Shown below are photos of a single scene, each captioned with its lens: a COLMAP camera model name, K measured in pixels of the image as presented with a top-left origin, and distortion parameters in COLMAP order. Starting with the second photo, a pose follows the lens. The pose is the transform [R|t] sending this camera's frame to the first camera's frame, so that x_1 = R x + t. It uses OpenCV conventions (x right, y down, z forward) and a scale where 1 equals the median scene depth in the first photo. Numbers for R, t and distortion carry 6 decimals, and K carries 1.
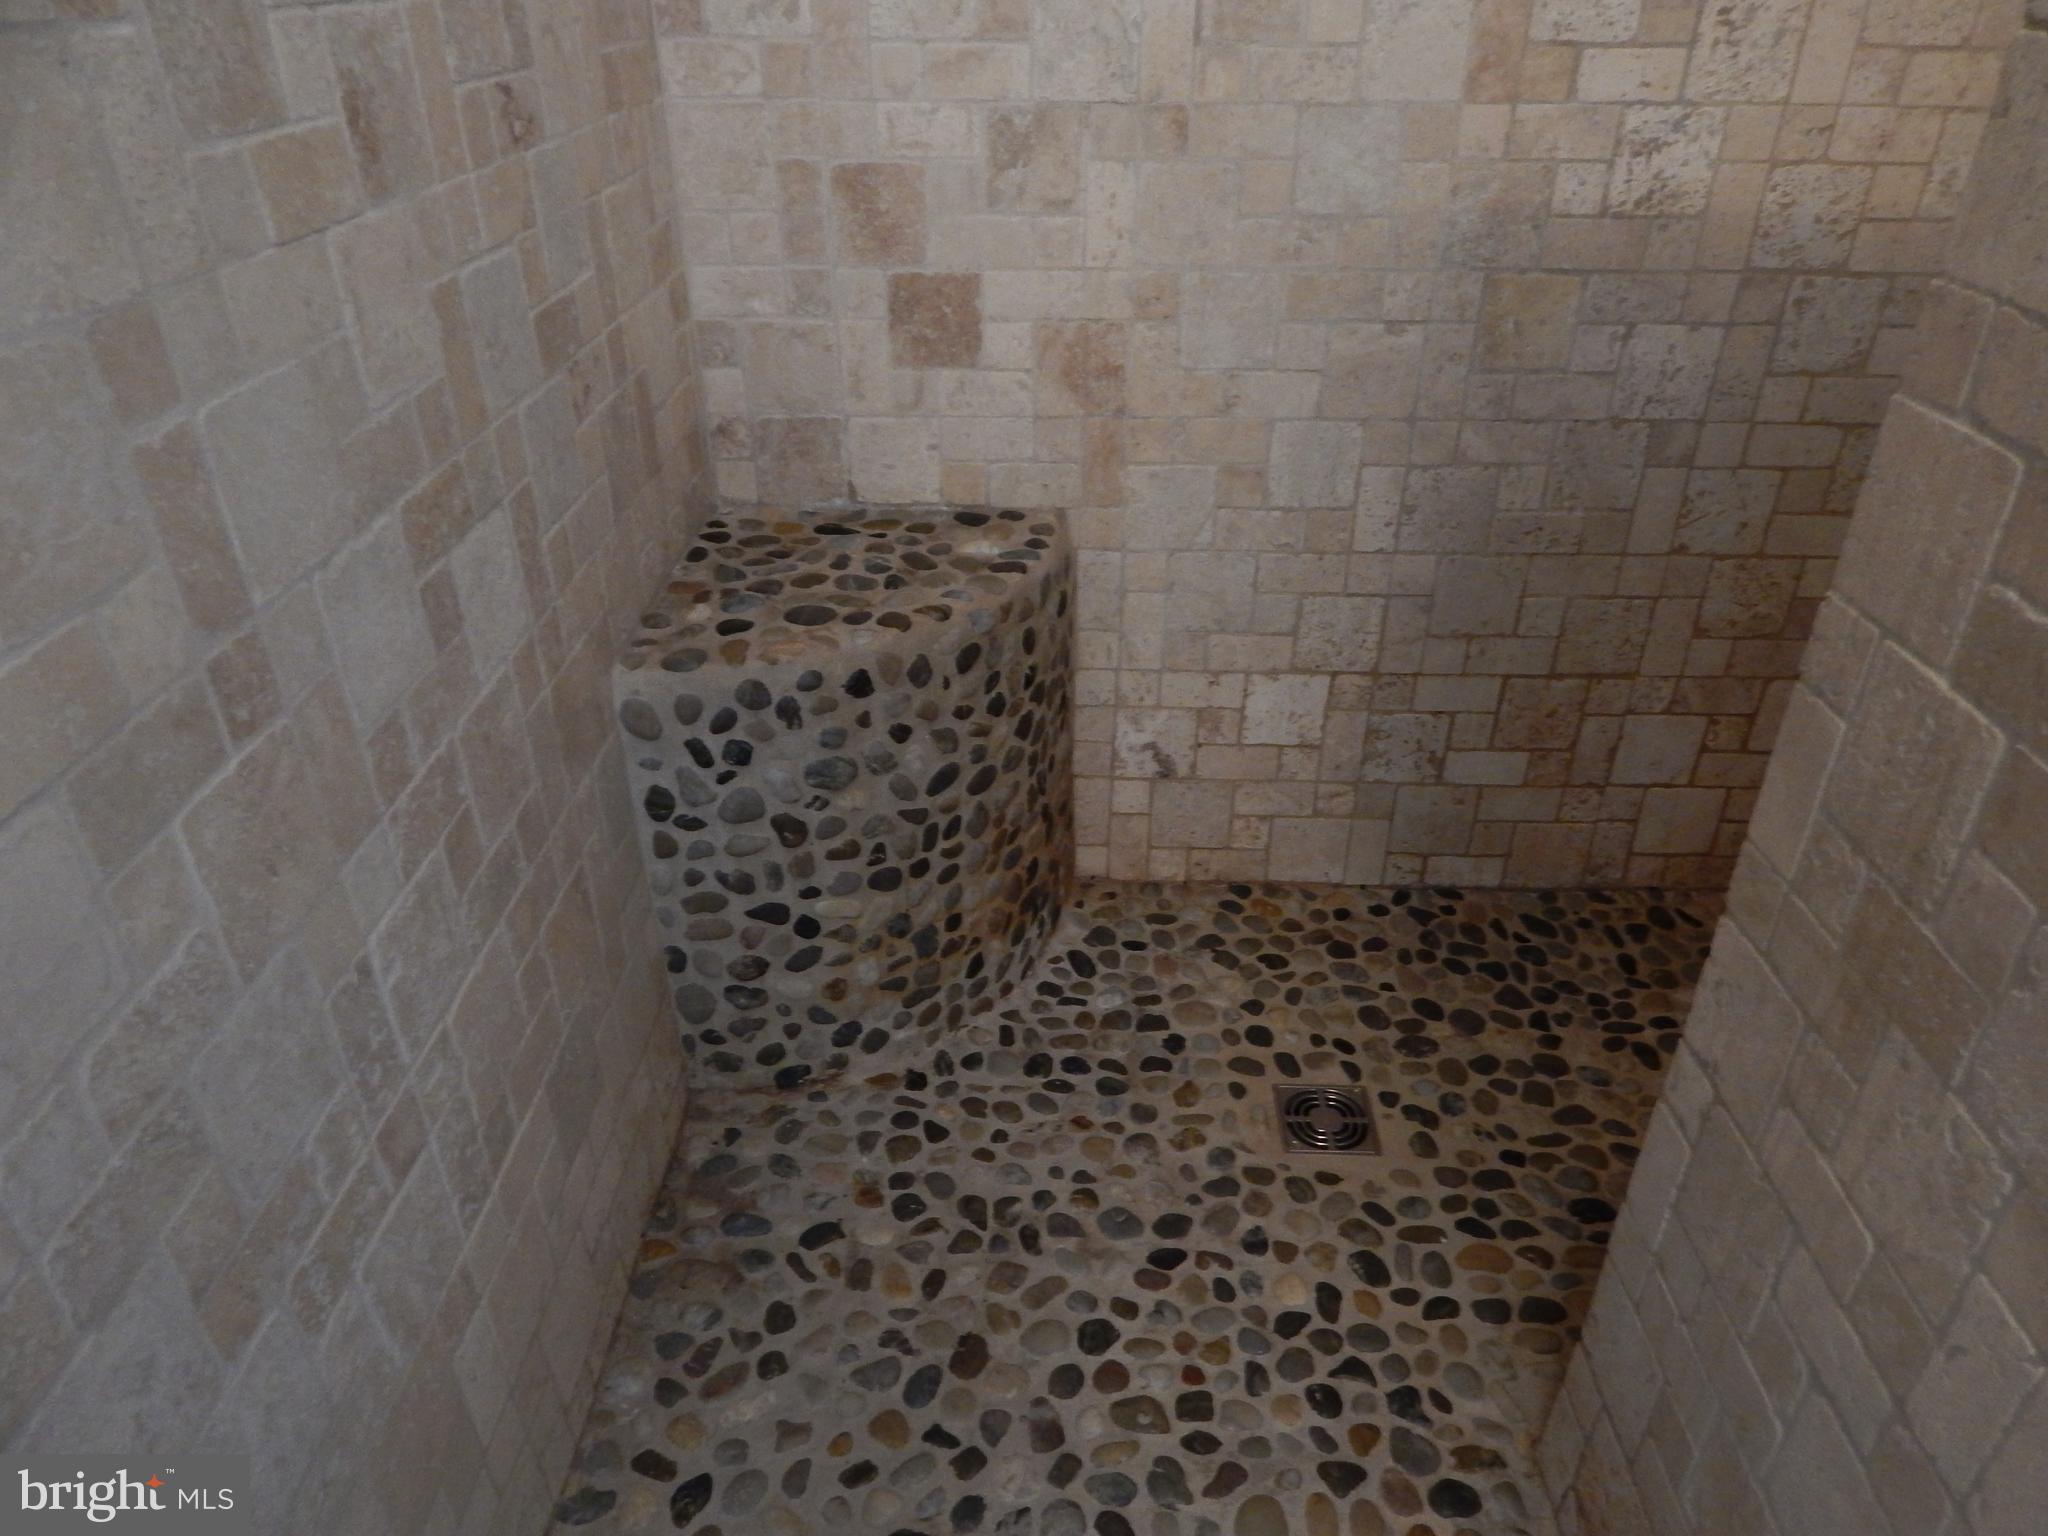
lens RADIAL K [[1351.7, 0, 1026.7], [0, 1351.7, 759.6], [0, 0, 1]] dist [0.001908, -0.002251]
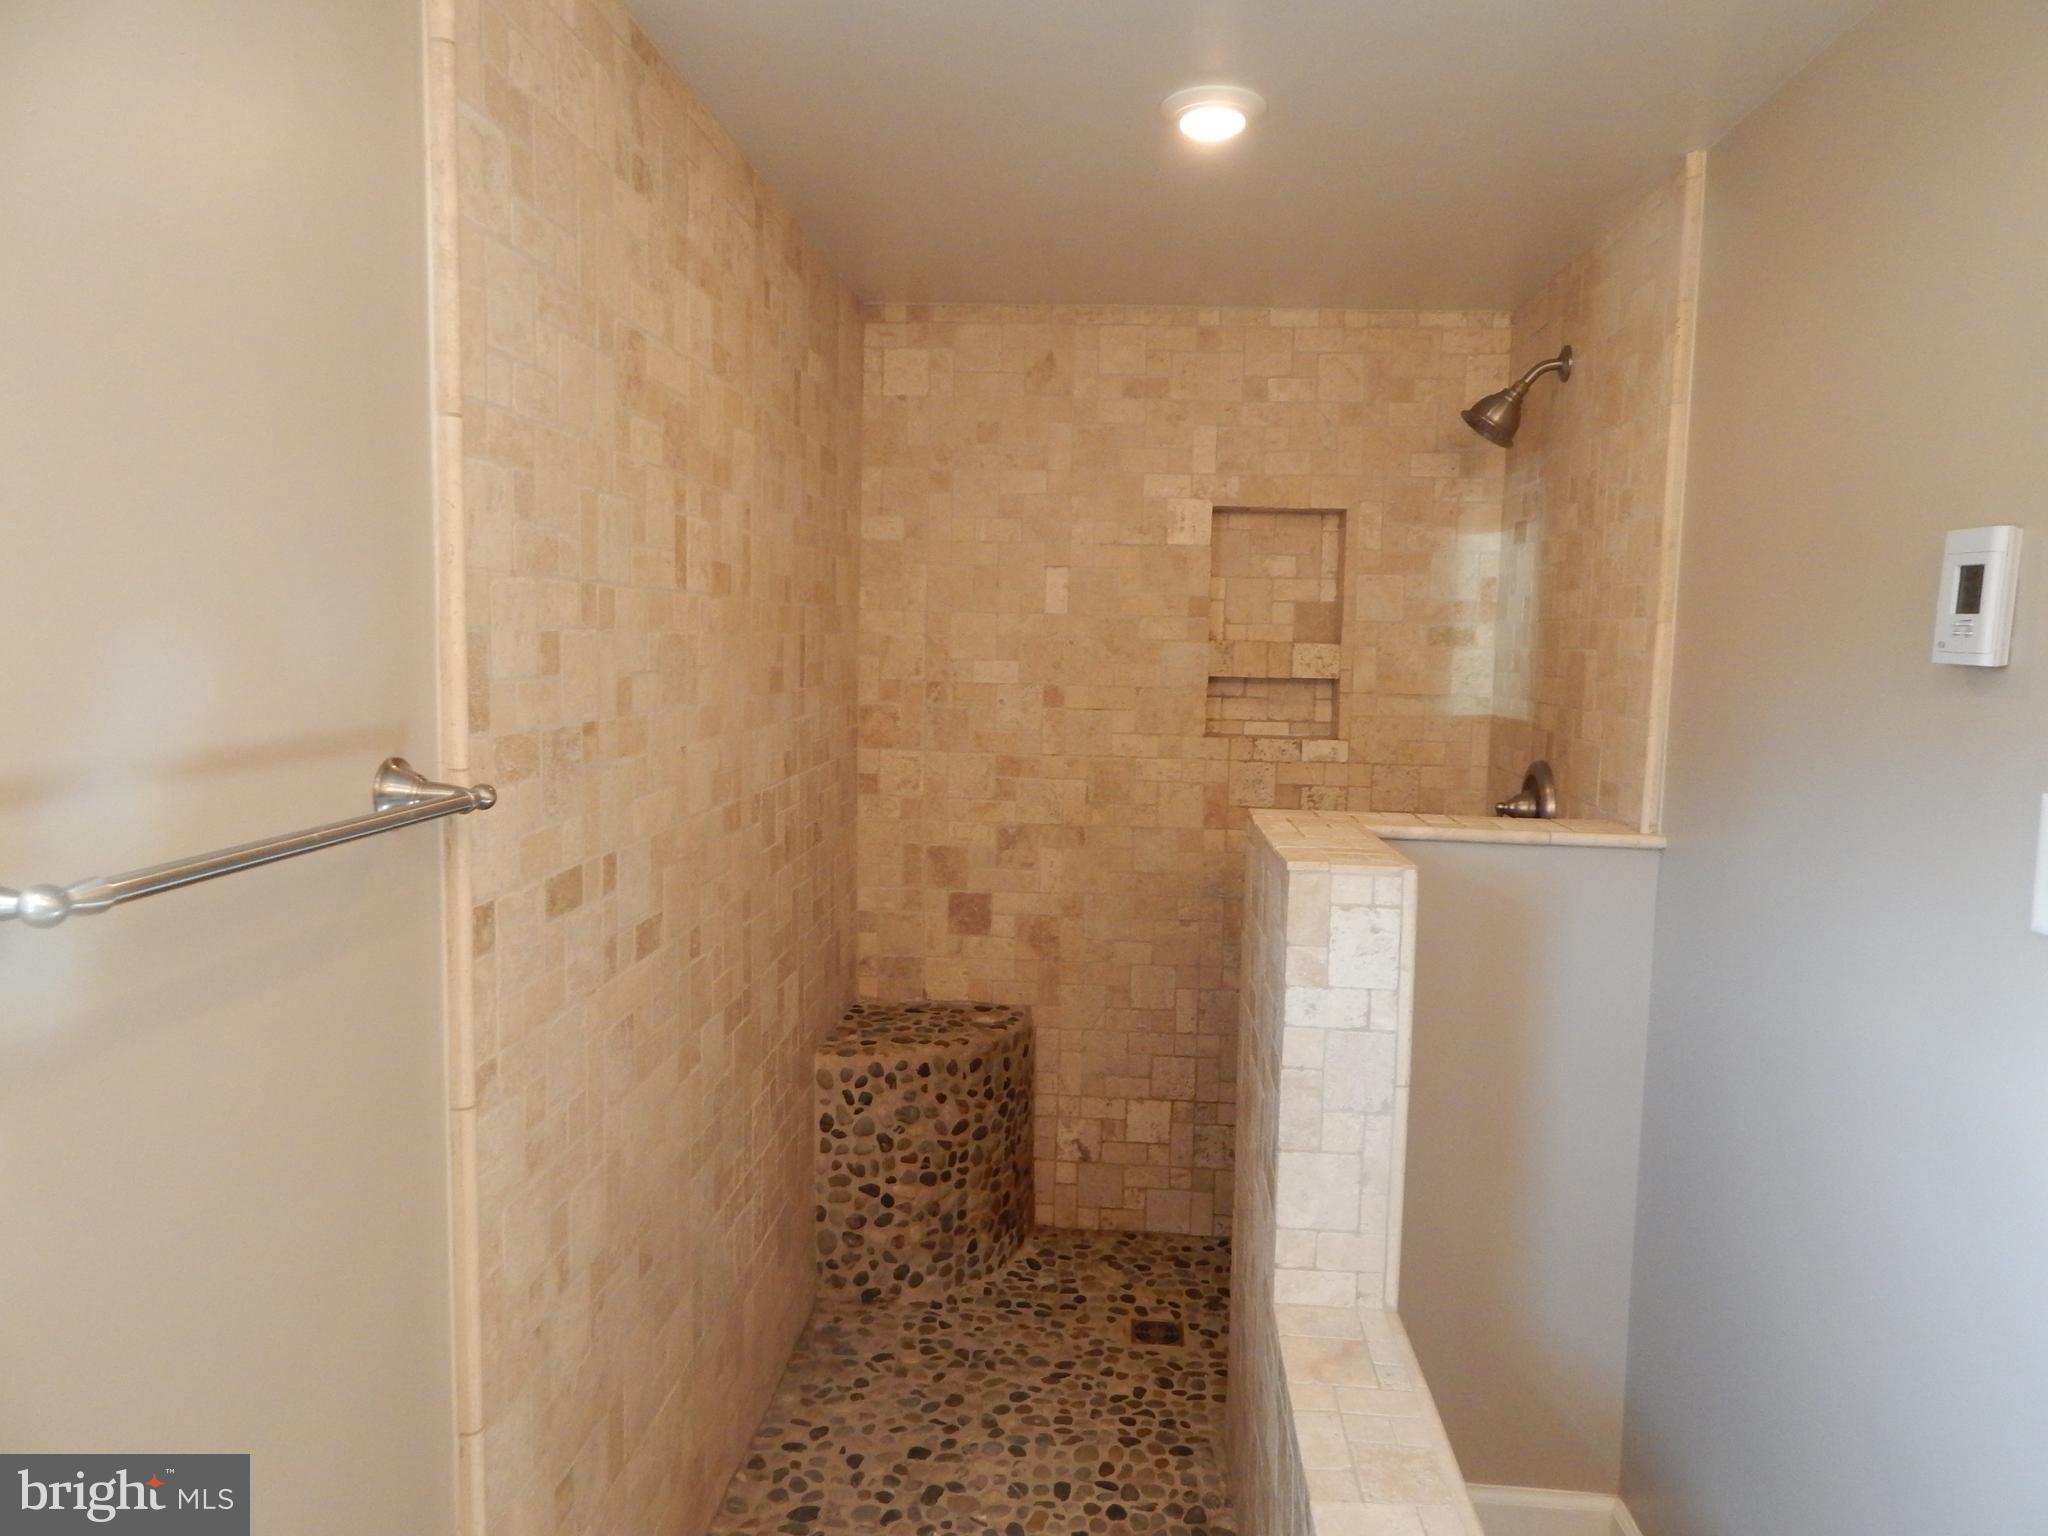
lens RADIAL K [[1351.7, 0, 1022.1], [0, 1351.7, 767.8], [0, 0, 1]] dist [0.001908, -0.002251]
pose [[0.998604, 0.023444, -0.047341, 0.116458], [-0.041567, 0.901745, -0.430266, 0.404162], [0.032603, 0.431633, 0.901460, -1.079189]]
